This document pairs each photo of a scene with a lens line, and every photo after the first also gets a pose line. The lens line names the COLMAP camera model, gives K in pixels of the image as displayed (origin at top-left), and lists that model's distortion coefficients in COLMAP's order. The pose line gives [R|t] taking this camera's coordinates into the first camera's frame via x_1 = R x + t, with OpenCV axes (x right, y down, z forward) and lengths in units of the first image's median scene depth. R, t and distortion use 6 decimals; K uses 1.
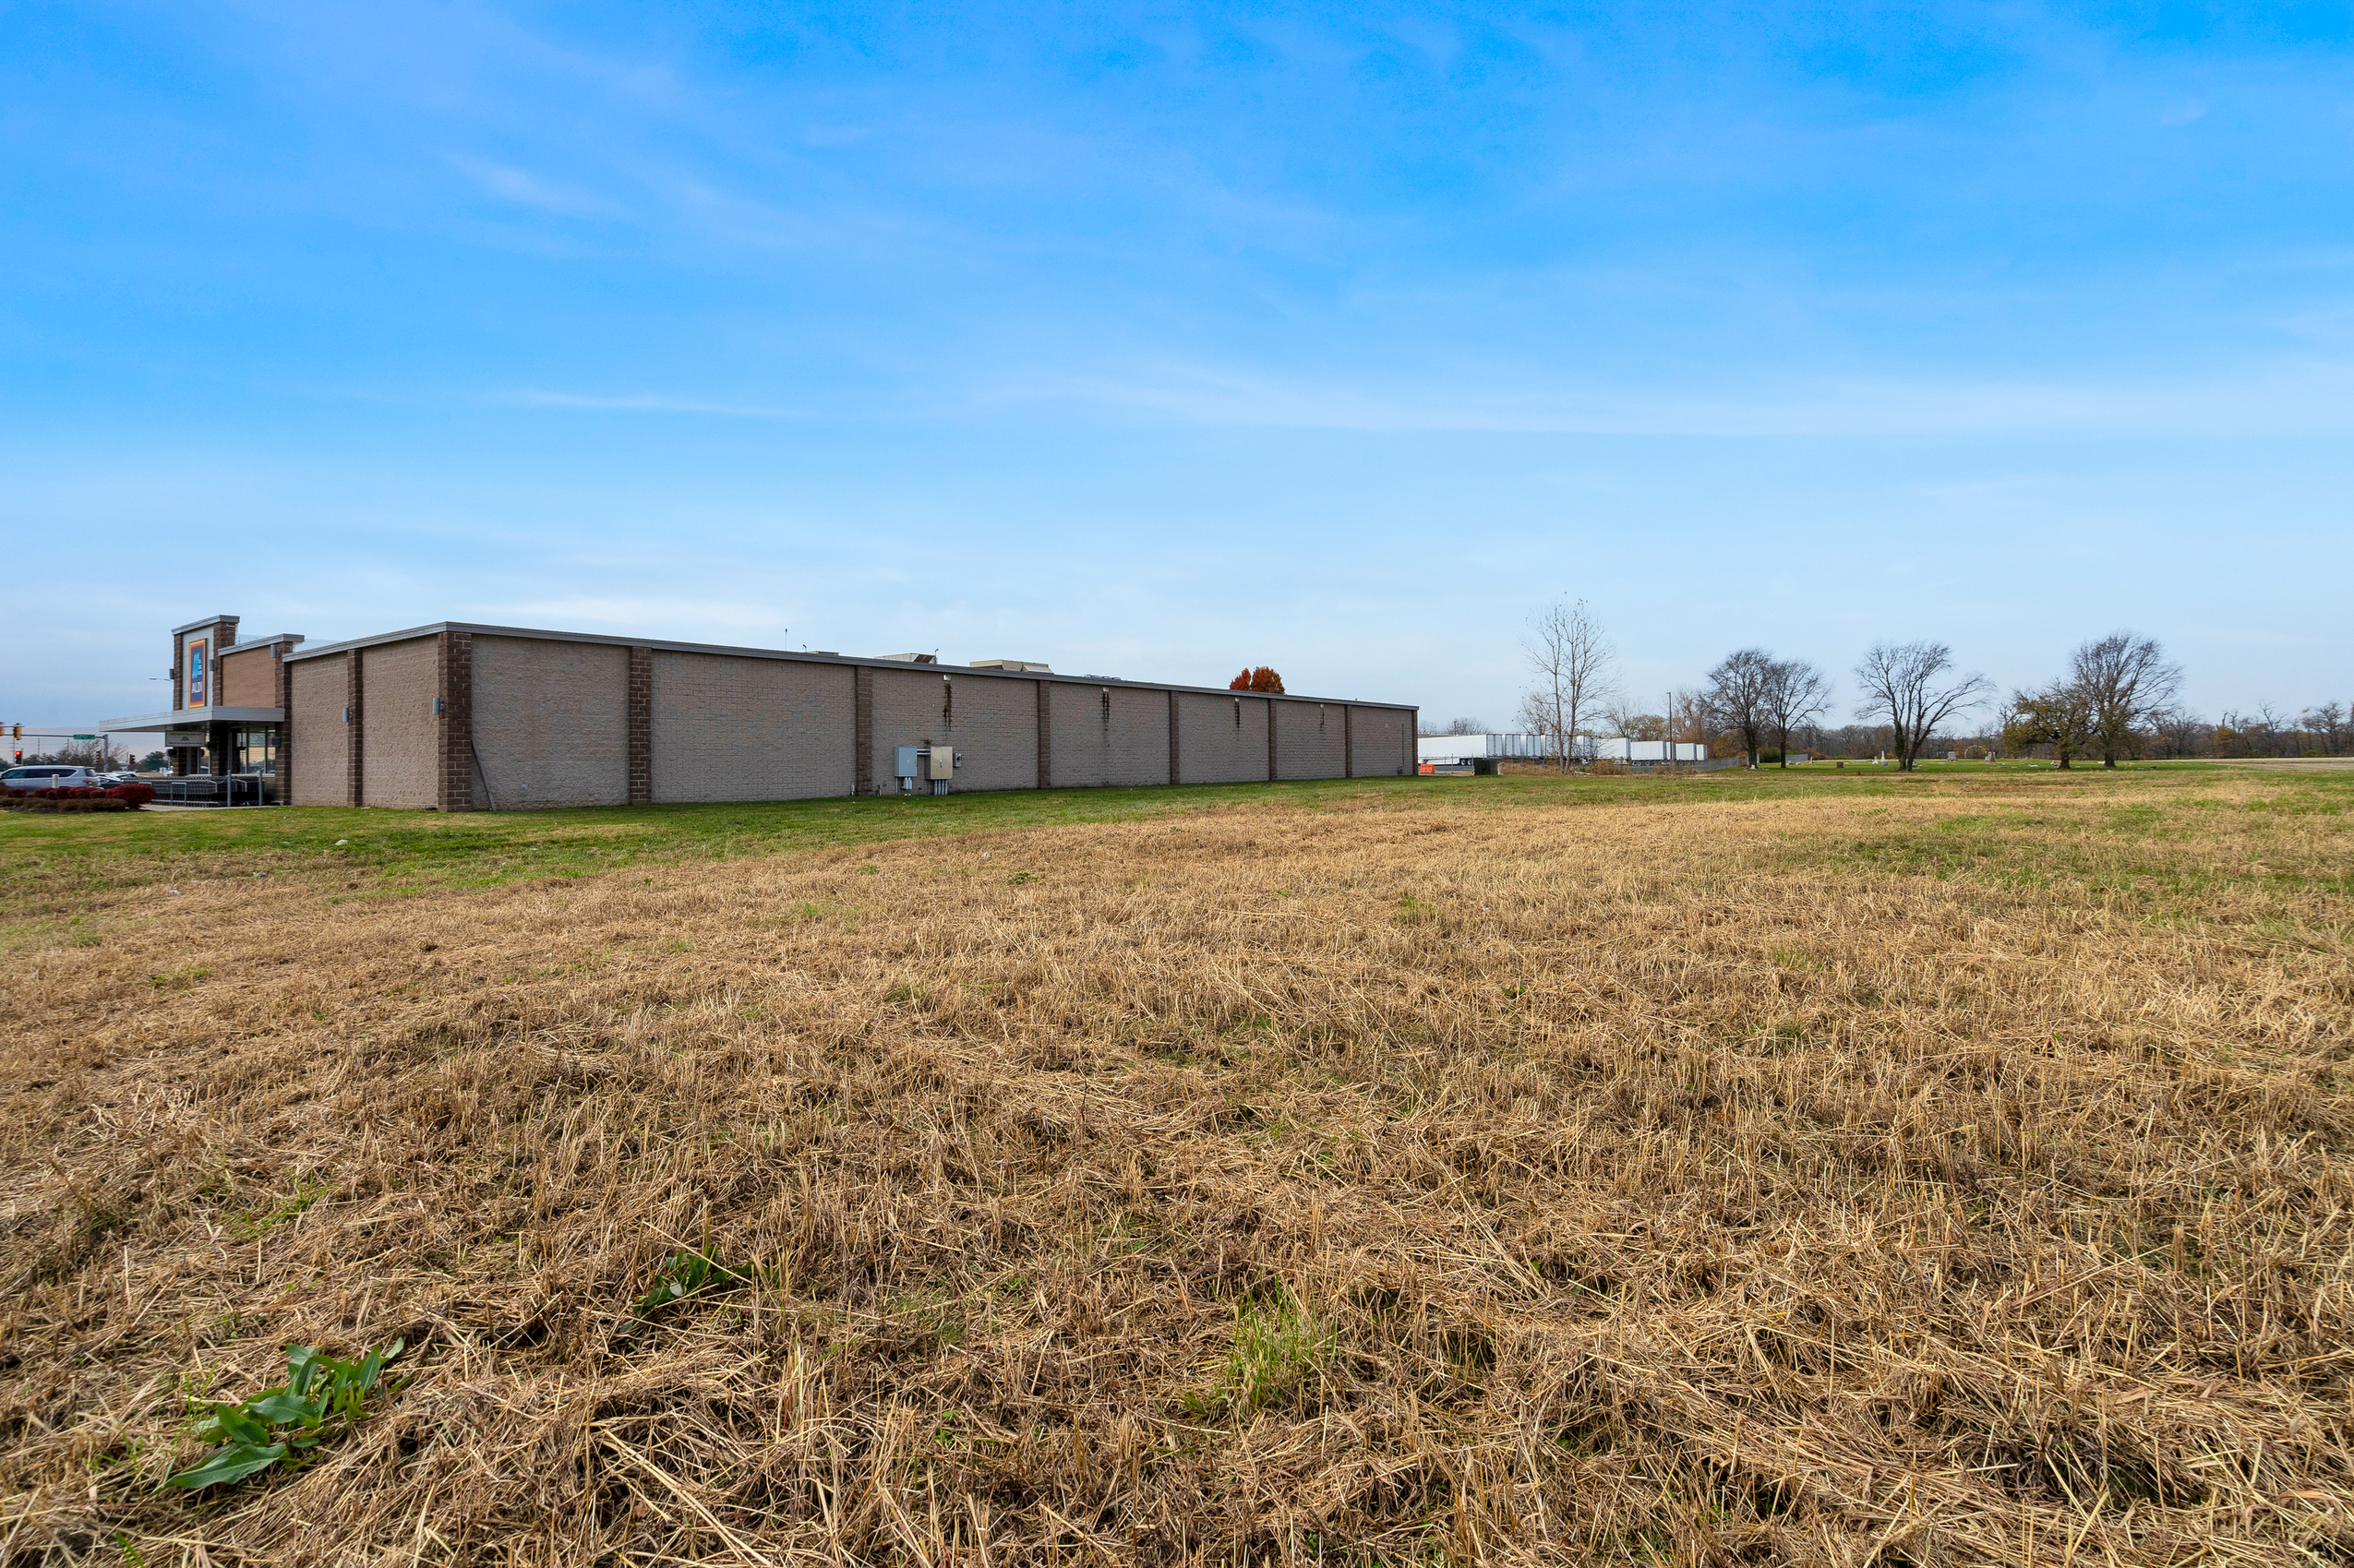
lens RADIAL K [[1112.5, 0, 1190.1], [0, 1112.5, 748.7], [0, 0, 1]] dist [0.005986, 0.000254]
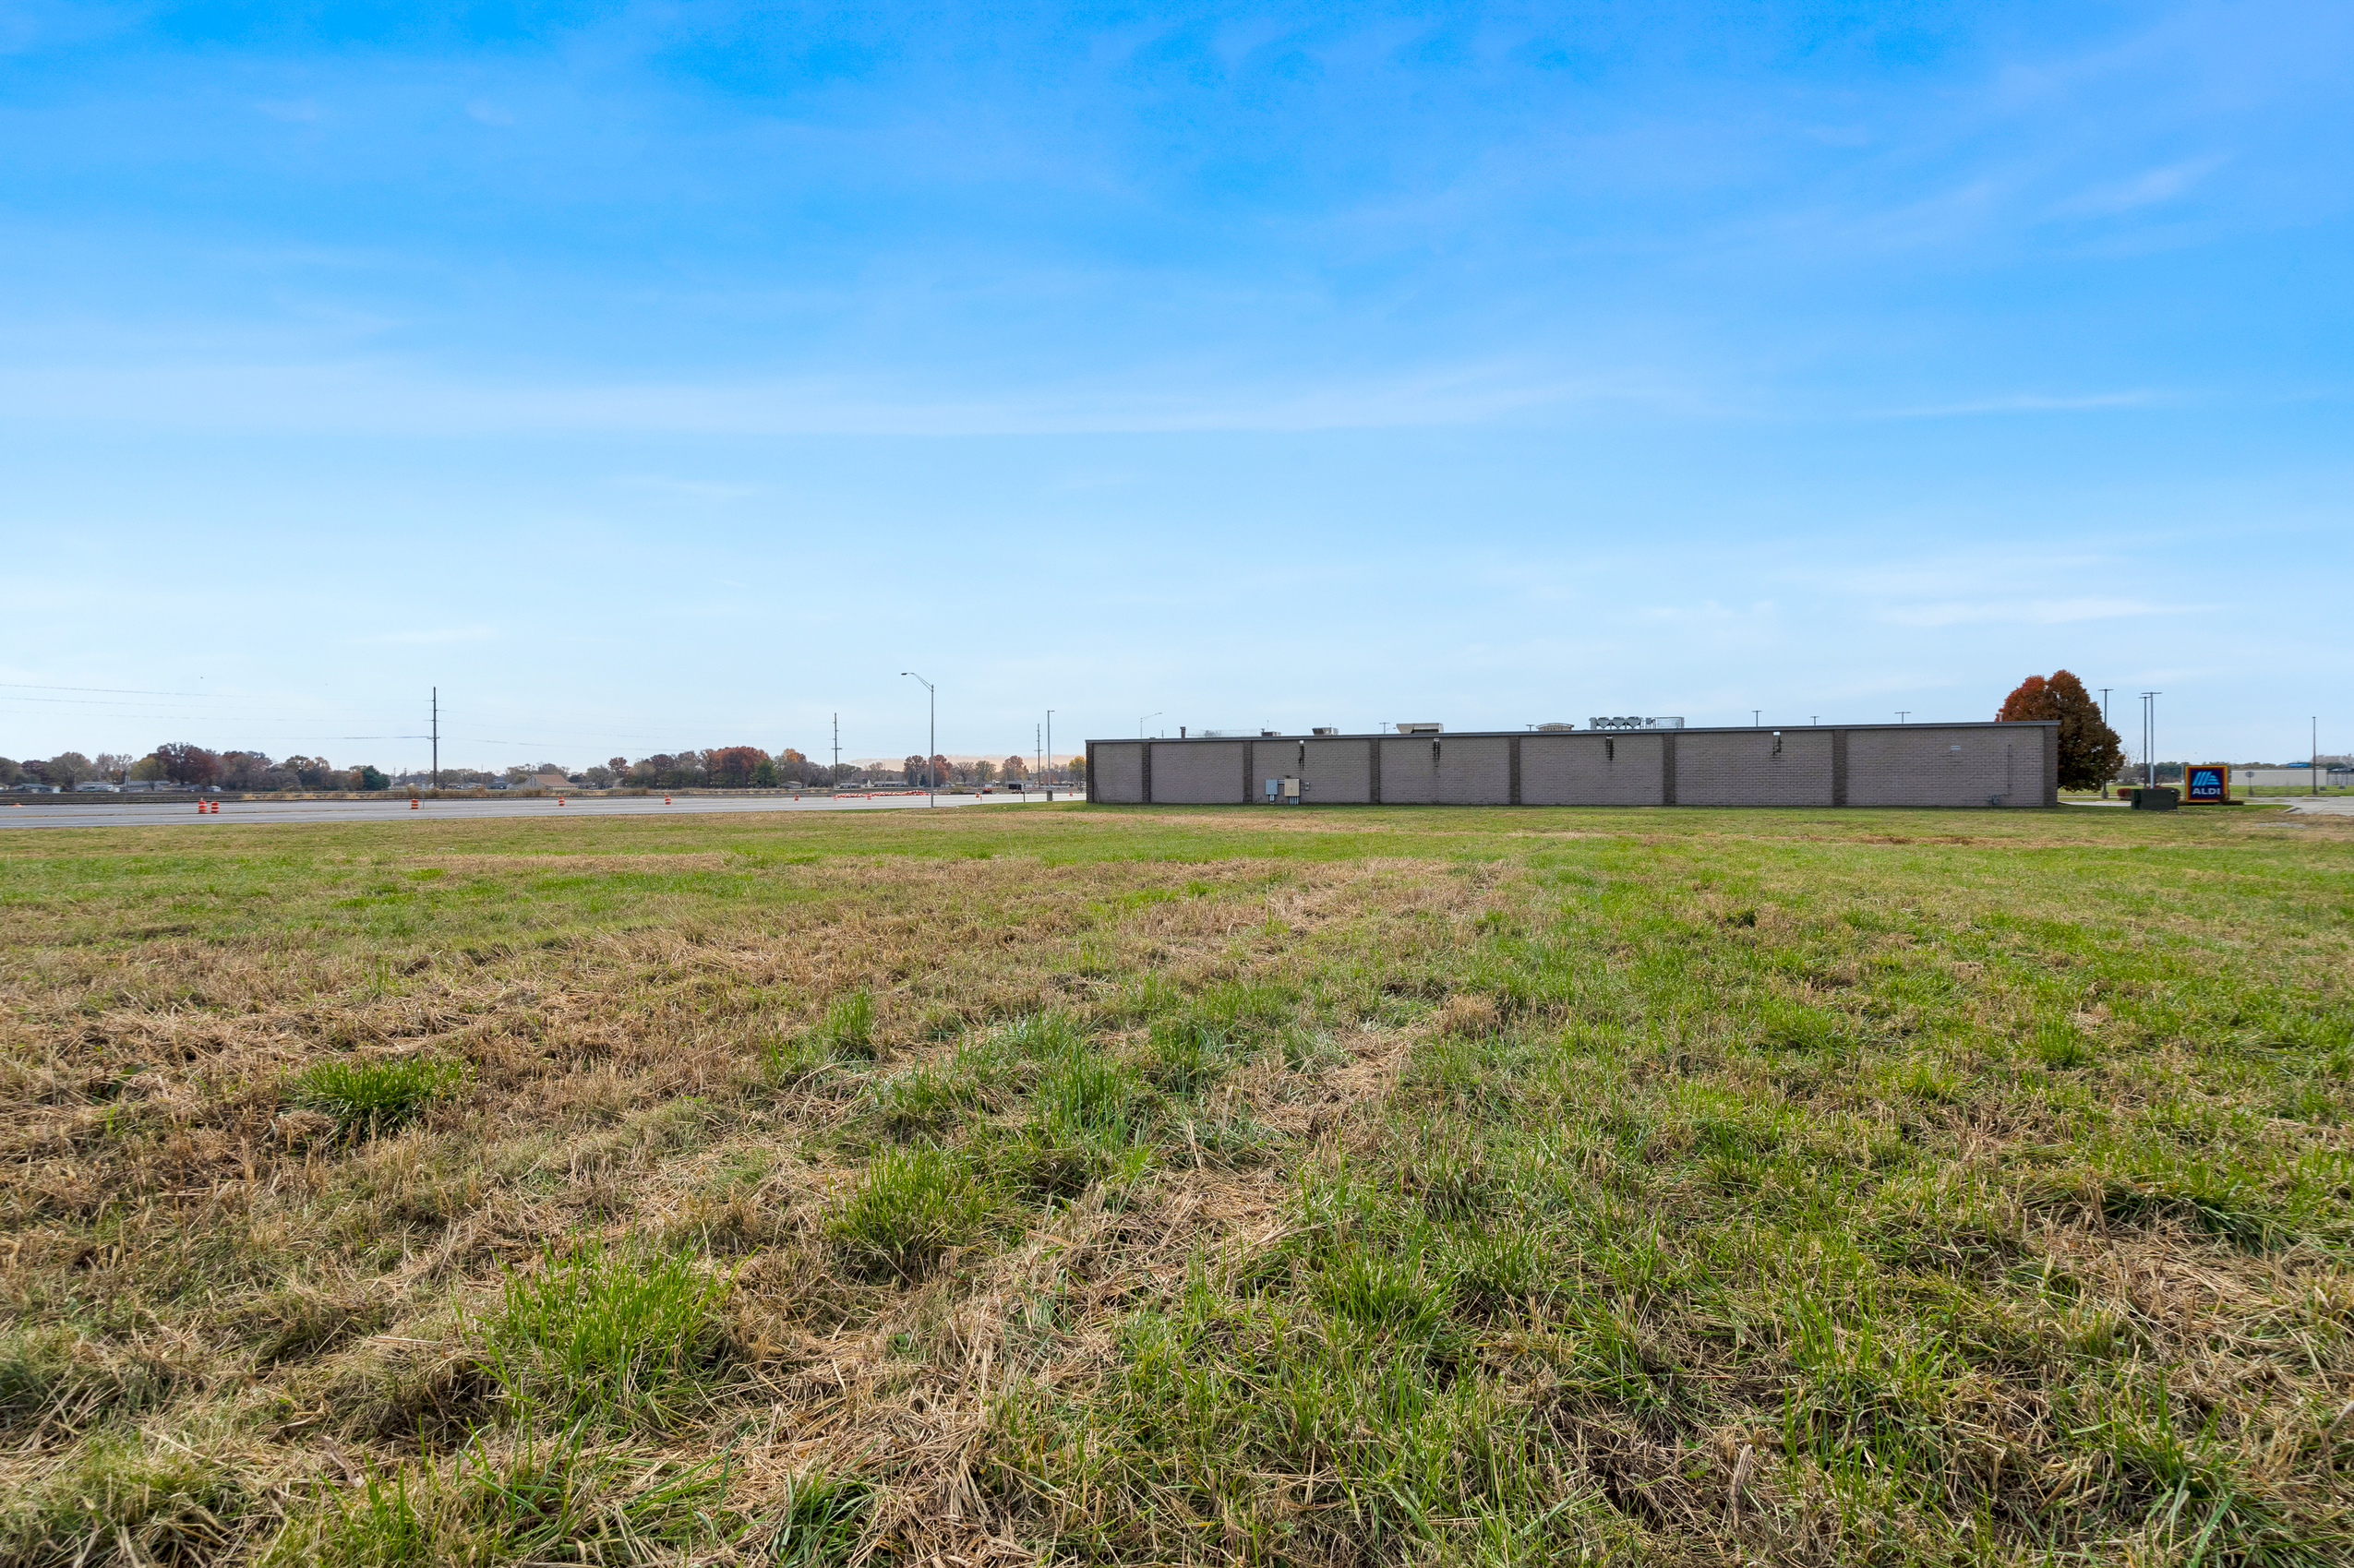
lens RADIAL K [[1112.5, 0, 1180.7], [0, 1112.5, 788.1], [0, 0, 1]] dist [0.005986, 0.000254]
pose [[0.250437, 0.004626, -0.968122, 1.461340], [0.010356, 0.999919, 0.007457, -0.002374], [0.968078, -0.011894, 0.250368, 0.308314]]
